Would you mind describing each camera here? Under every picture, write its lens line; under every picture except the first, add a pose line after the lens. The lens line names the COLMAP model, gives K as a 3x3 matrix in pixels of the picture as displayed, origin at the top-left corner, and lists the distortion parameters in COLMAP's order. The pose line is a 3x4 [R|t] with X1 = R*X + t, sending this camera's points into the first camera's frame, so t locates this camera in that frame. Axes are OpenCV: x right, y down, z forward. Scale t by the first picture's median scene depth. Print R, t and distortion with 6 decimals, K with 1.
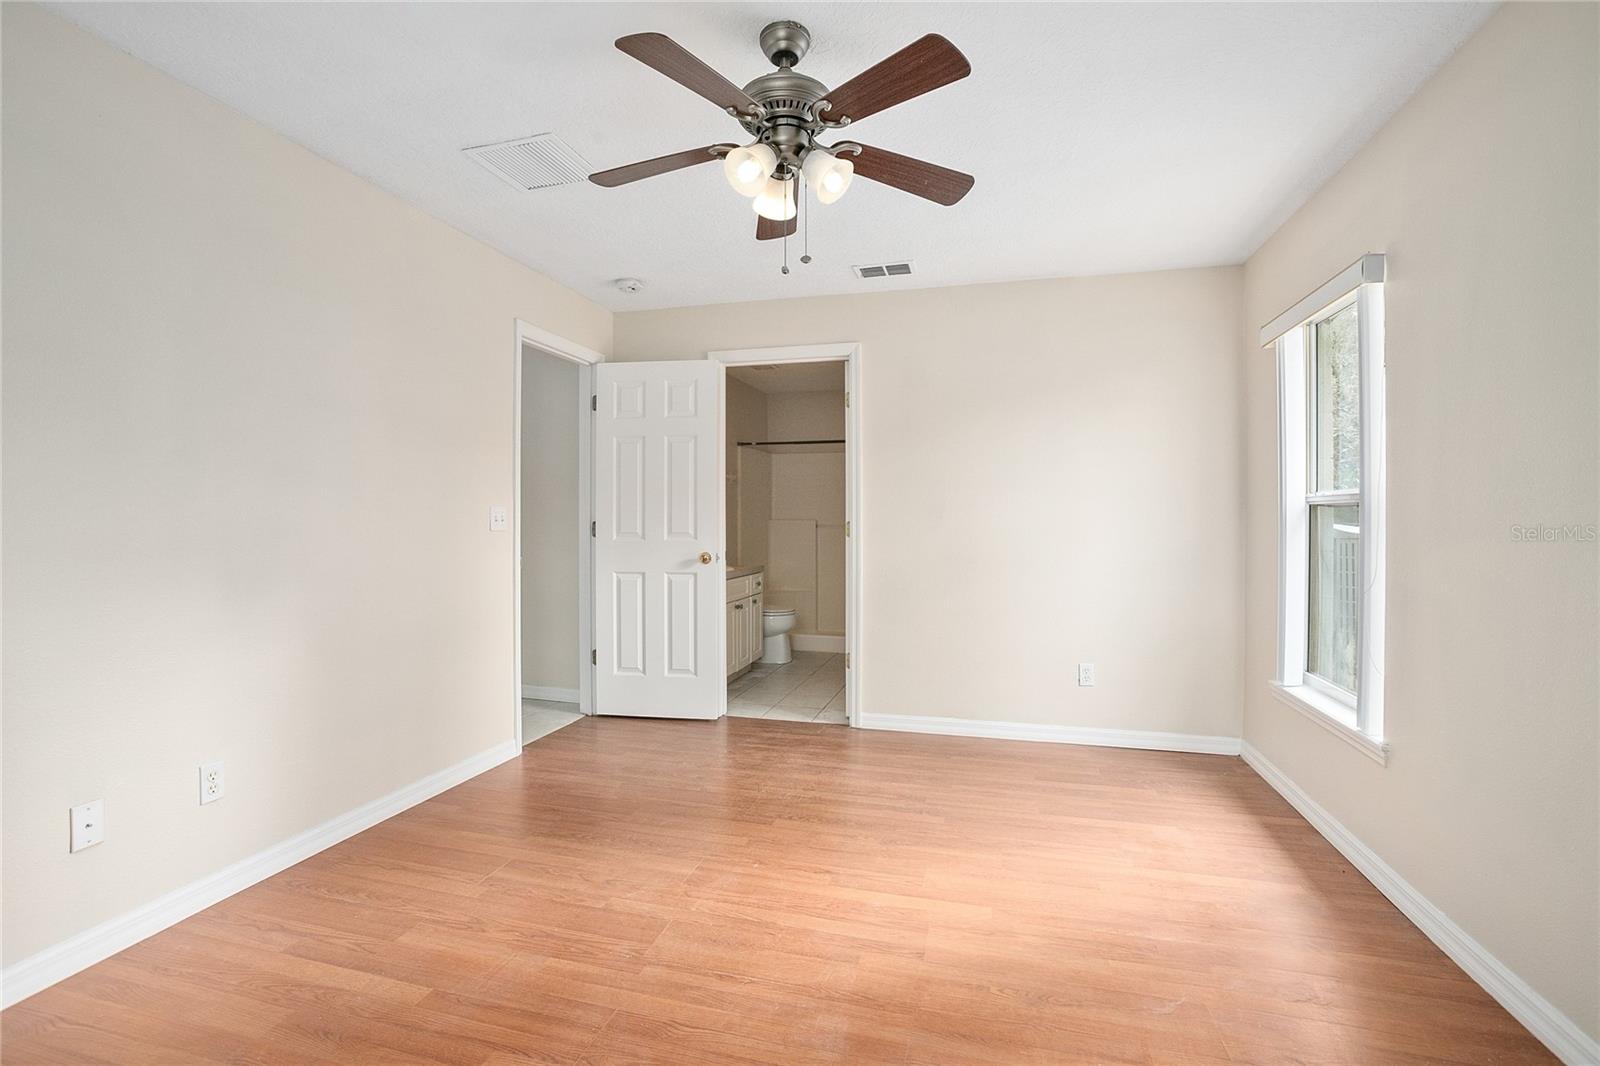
lens RADIAL K [[734.5, 0, 794.1], [0, 734.5, 521.8], [0, 0, 1]] dist [-0.080512, 0.032907]
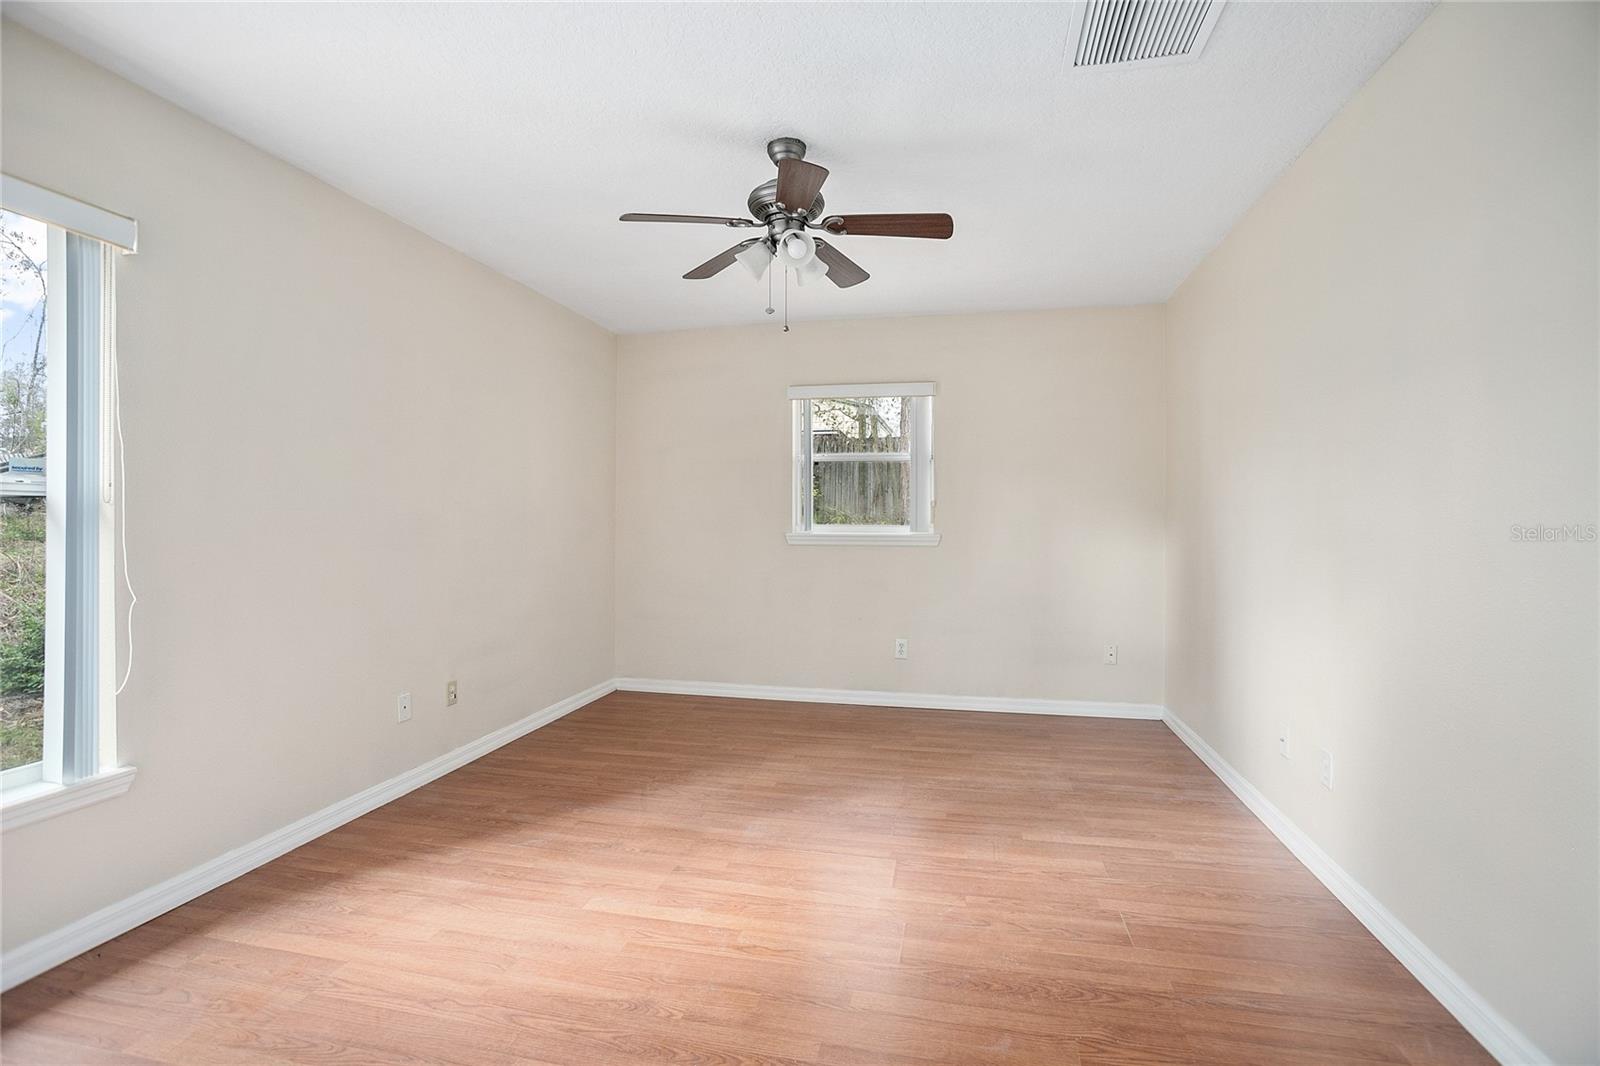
lens RADIAL K [[734.5, 0, 794.1], [0, 734.5, 521.8], [0, 0, 1]] dist [-0.080512, 0.032907]
pose [[-0.999461, -0.002628, -0.032733, 0.013665], [-0.002732, 0.999991, 0.003113, -0.003263], [0.032725, 0.003201, -0.999459, 1.986195]]
